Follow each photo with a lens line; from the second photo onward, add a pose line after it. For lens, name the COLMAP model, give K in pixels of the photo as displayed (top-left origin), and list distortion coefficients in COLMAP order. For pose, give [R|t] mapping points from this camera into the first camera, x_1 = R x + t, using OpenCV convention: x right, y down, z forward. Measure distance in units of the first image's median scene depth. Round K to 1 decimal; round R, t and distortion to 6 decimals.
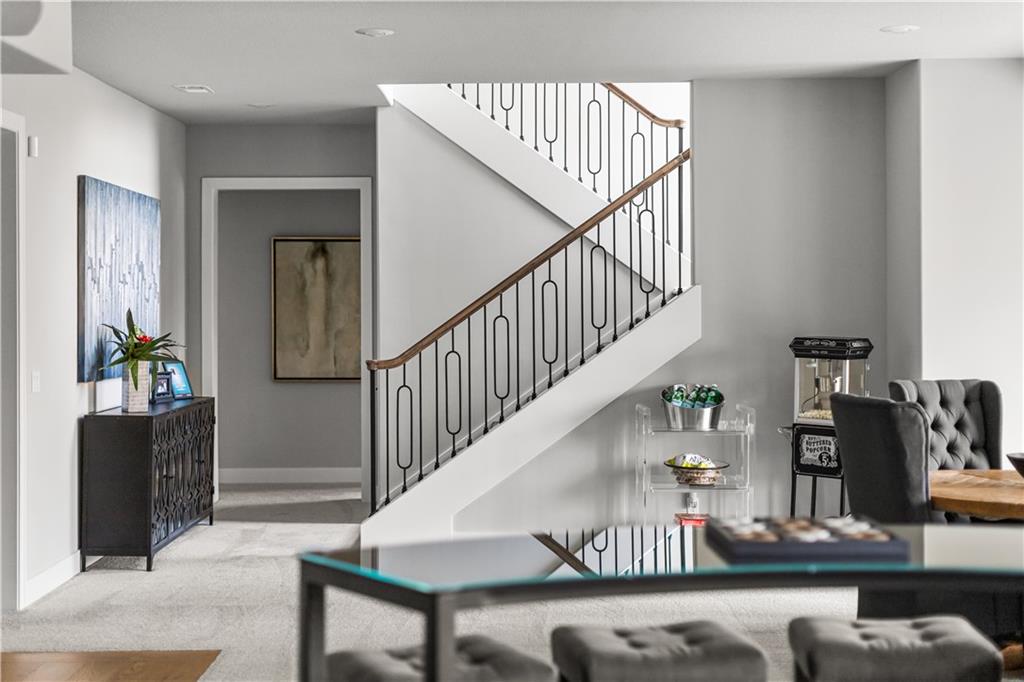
lens RADIAL K [[1527.3, 0, 509.9], [0, 1527.3, 321.0], [0, 0, 1]] dist [0.044247, 0.000000]
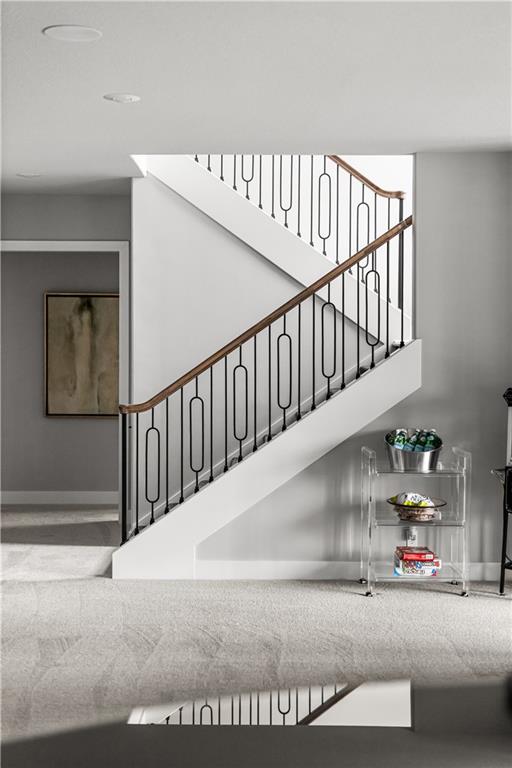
lens RADIAL K [[1145.5, 0, 254.7], [0, 1145.5, 386.6], [0, 0, 1]] dist [0.044247, 0.000000]
pose [[0.999958, 0.007910, 0.004591, 0.000829], [-0.008020, 0.999670, 0.024425, -0.008463], [-0.004396, -0.024460, 0.999691, 0.169725]]
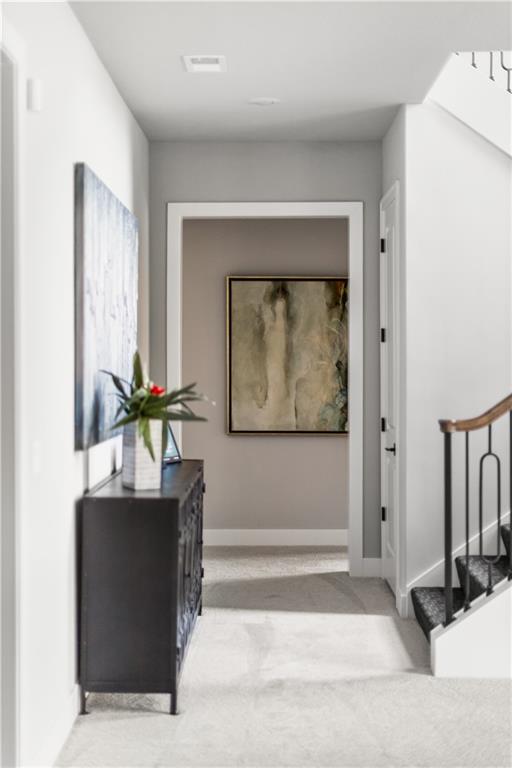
lens RADIAL K [[1145.5, 0, 255.0], [0, 1145.5, 385.7], [0, 0, 1]] dist [0.044247, 0.000000]
pose [[0.999946, 0.004198, -0.009521, -0.179903], [-0.004075, 0.999908, 0.012930, 0.001982], [0.009575, -0.012890, 0.999871, 0.432232]]
